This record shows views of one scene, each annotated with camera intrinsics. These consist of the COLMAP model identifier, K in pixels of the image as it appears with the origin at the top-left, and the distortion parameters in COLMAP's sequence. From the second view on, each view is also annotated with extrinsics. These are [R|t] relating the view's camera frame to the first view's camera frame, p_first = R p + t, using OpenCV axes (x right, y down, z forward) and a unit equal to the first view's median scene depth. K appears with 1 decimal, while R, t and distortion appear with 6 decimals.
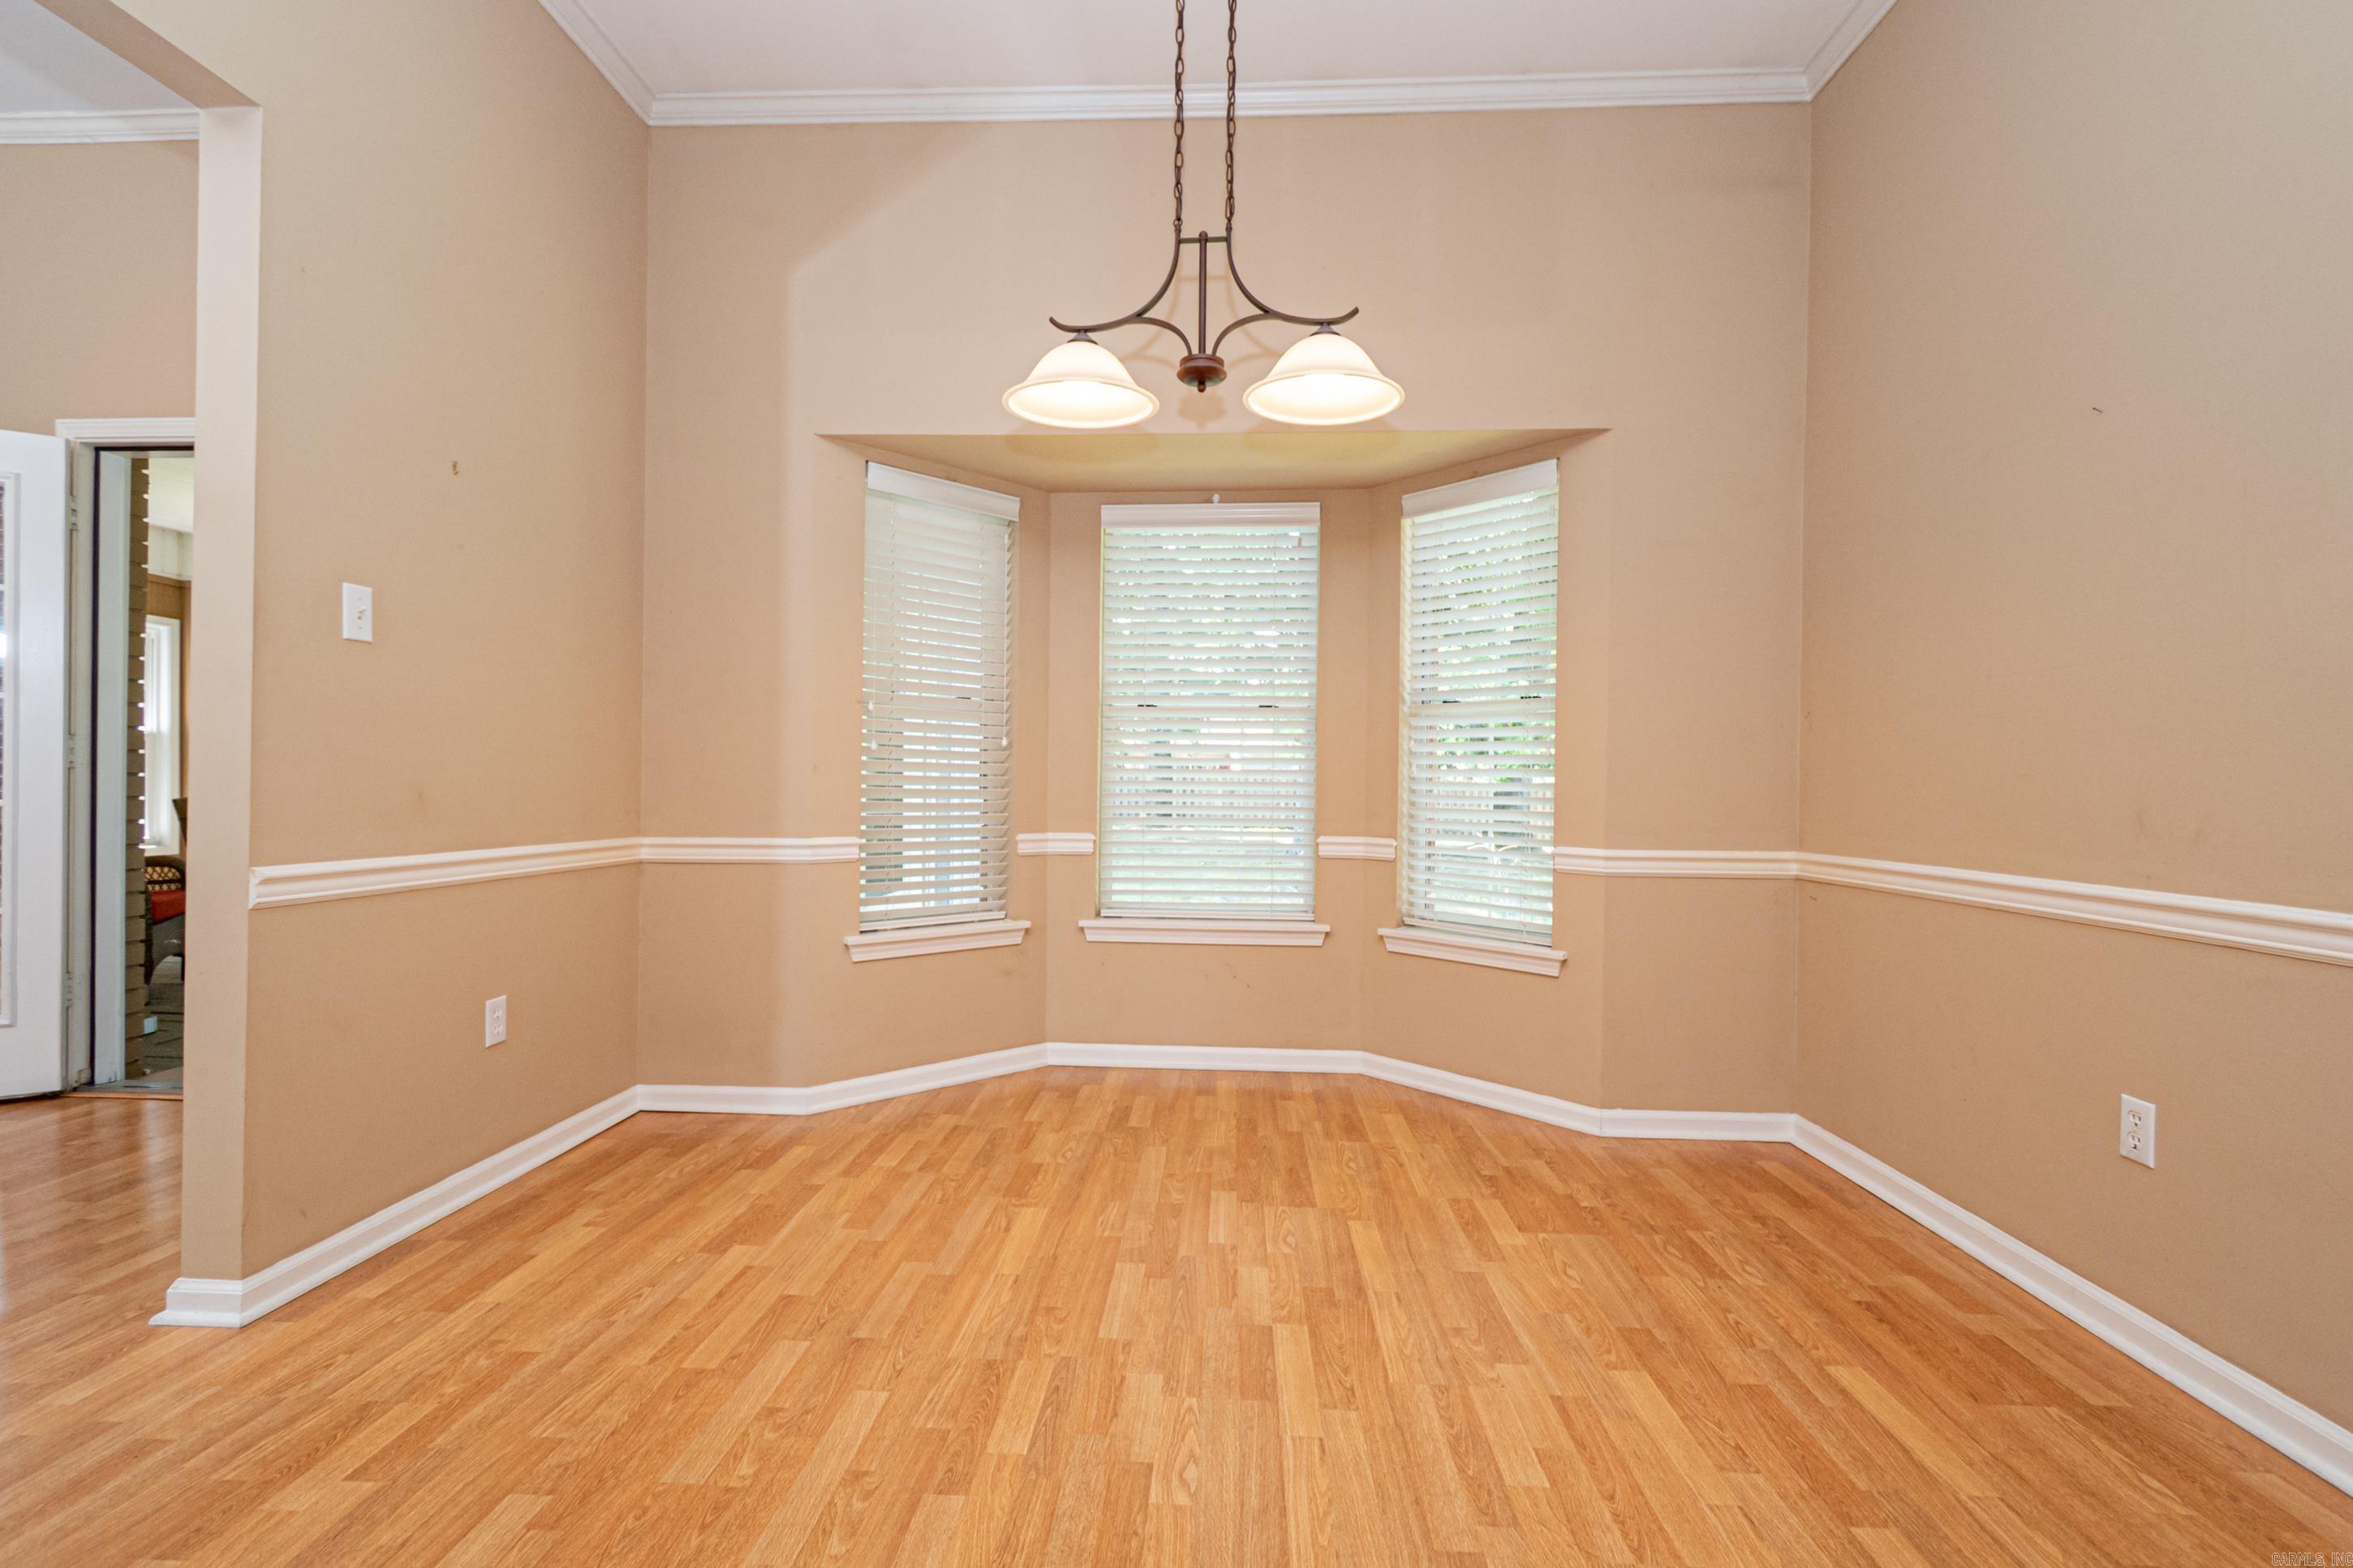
lens RADIAL K [[1041.6, 0, 1176.5], [0, 1041.6, 784.0], [0, 0, 1]] dist [0.012670, -0.007843]
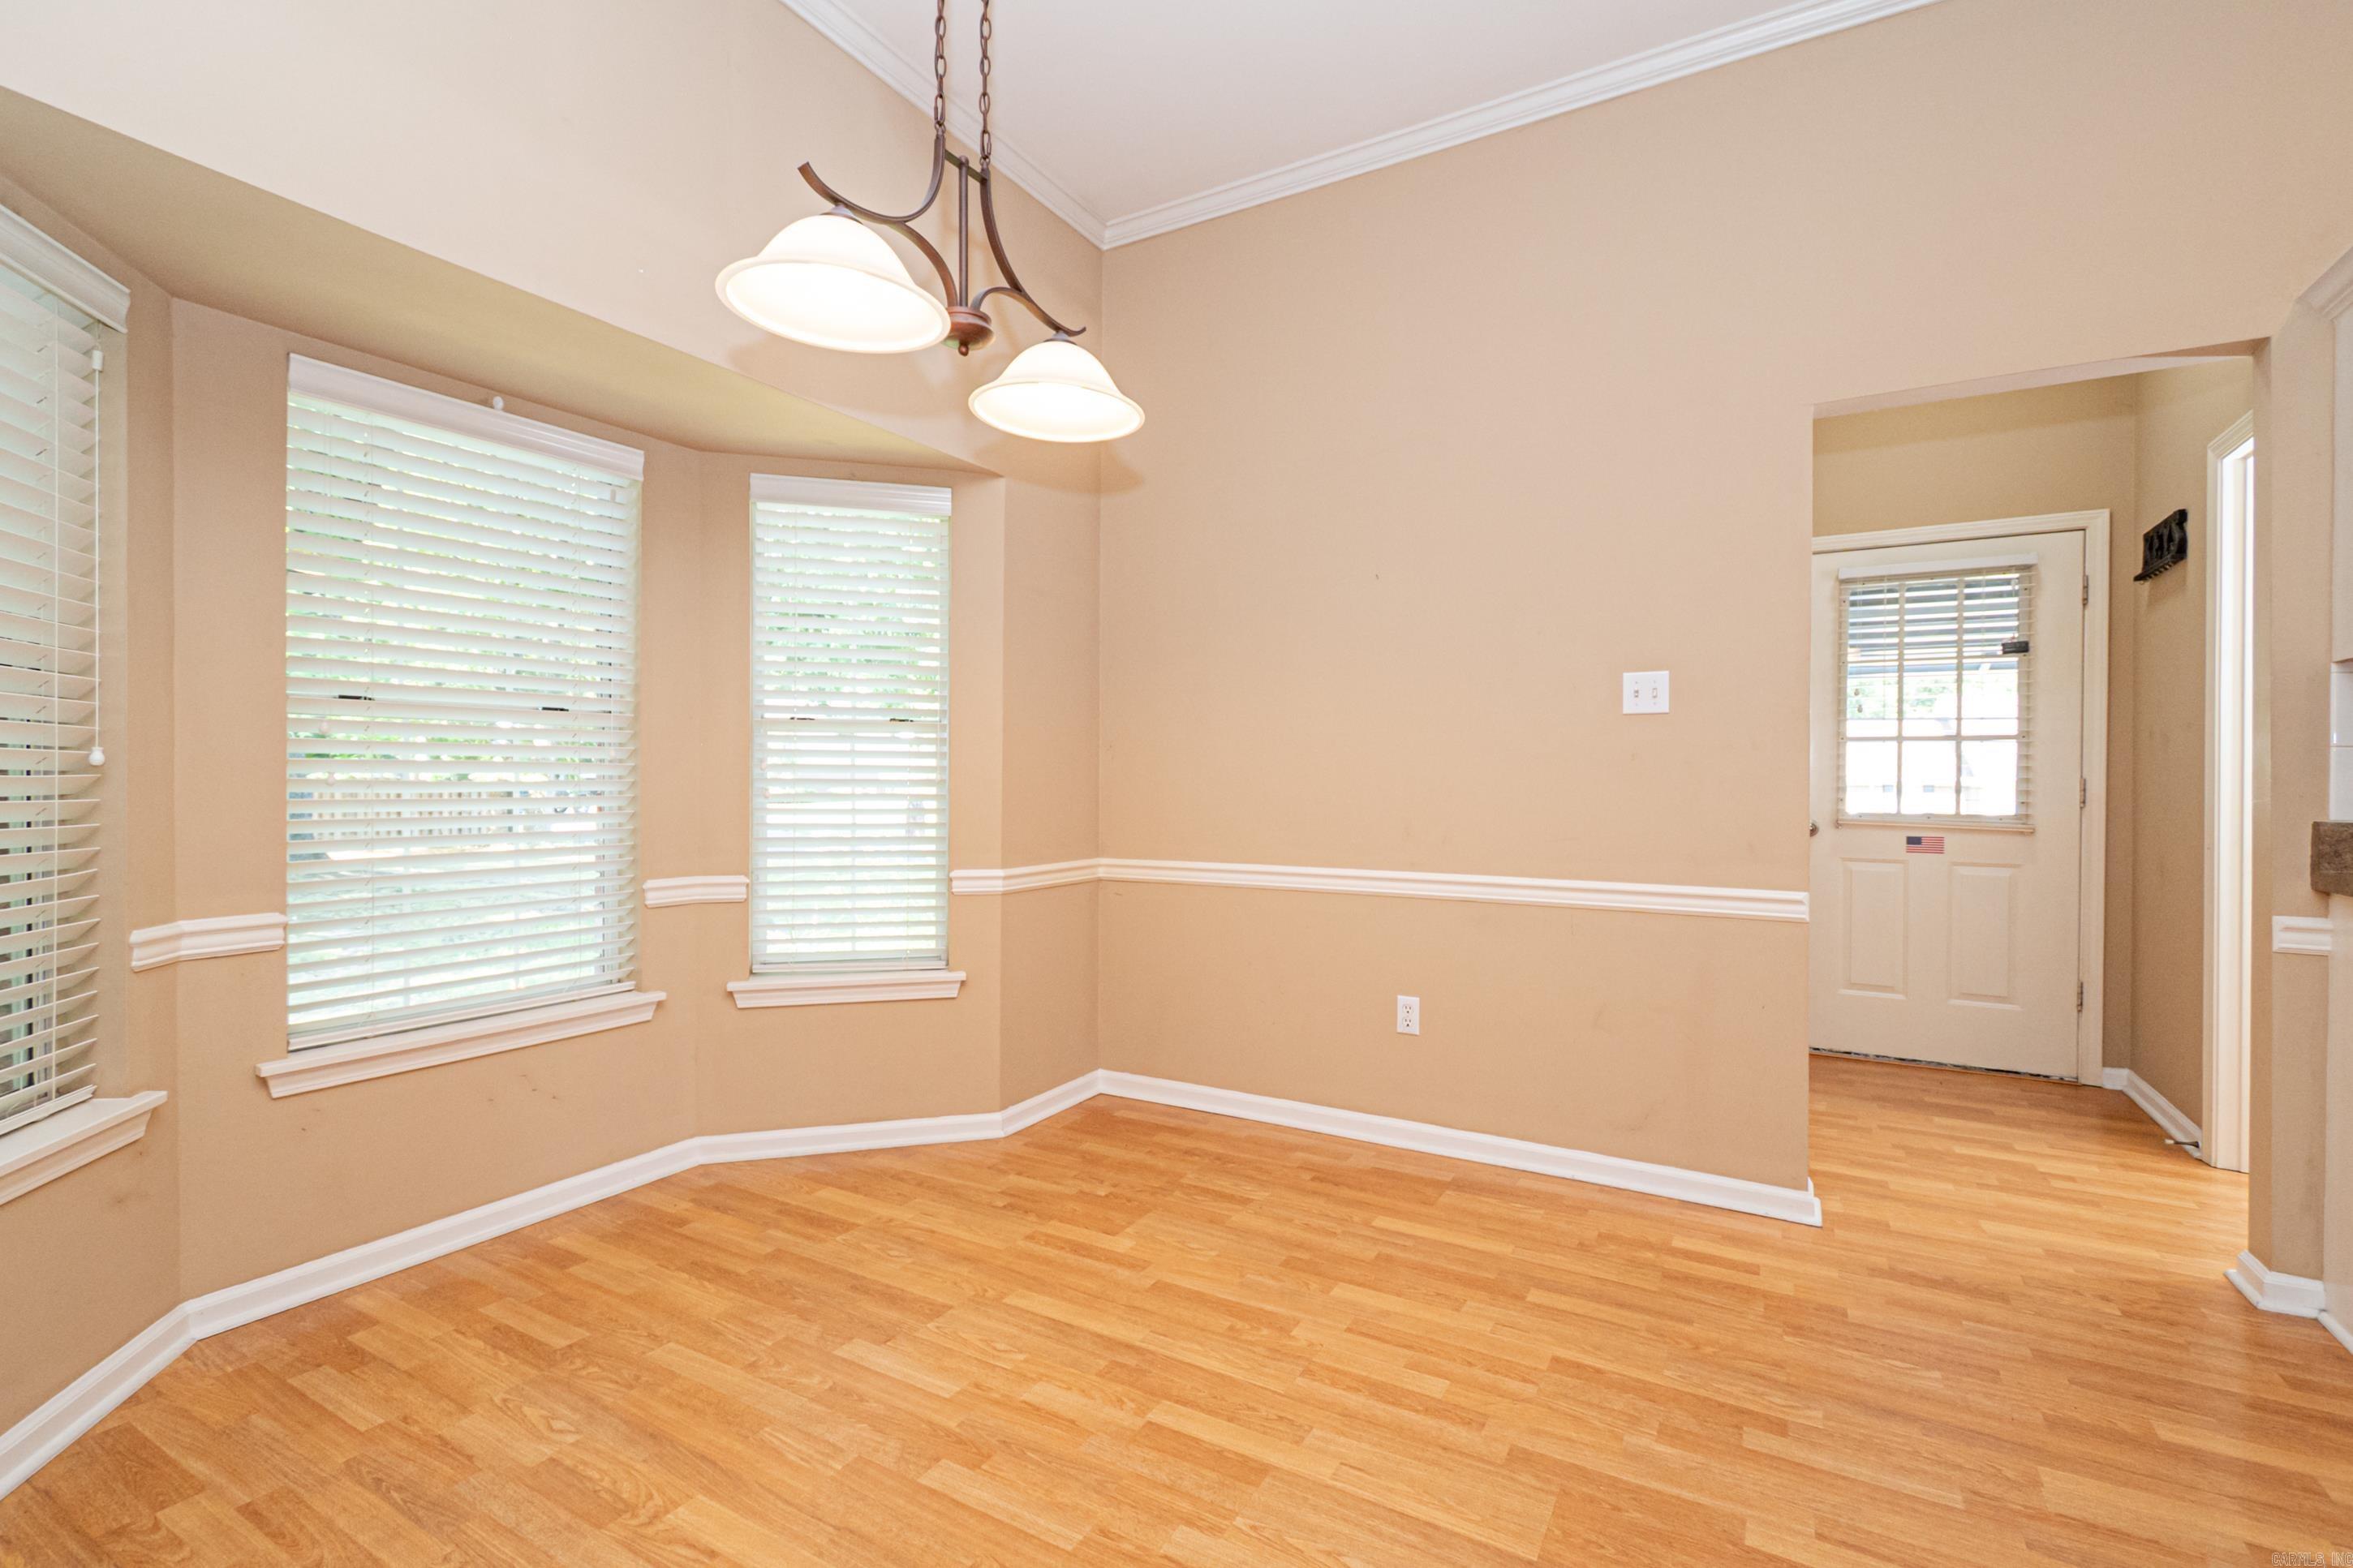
lens RADIAL K [[1041.6, 0, 1176.5], [0, 1041.6, 784.0], [0, 0, 1]] dist [0.012670, -0.007843]
pose [[0.458394, -0.013082, 0.888653, -0.520941], [0.001346, 0.999901, 0.014025, -0.045154], [-0.888748, -0.005233, 0.458366, 0.400723]]
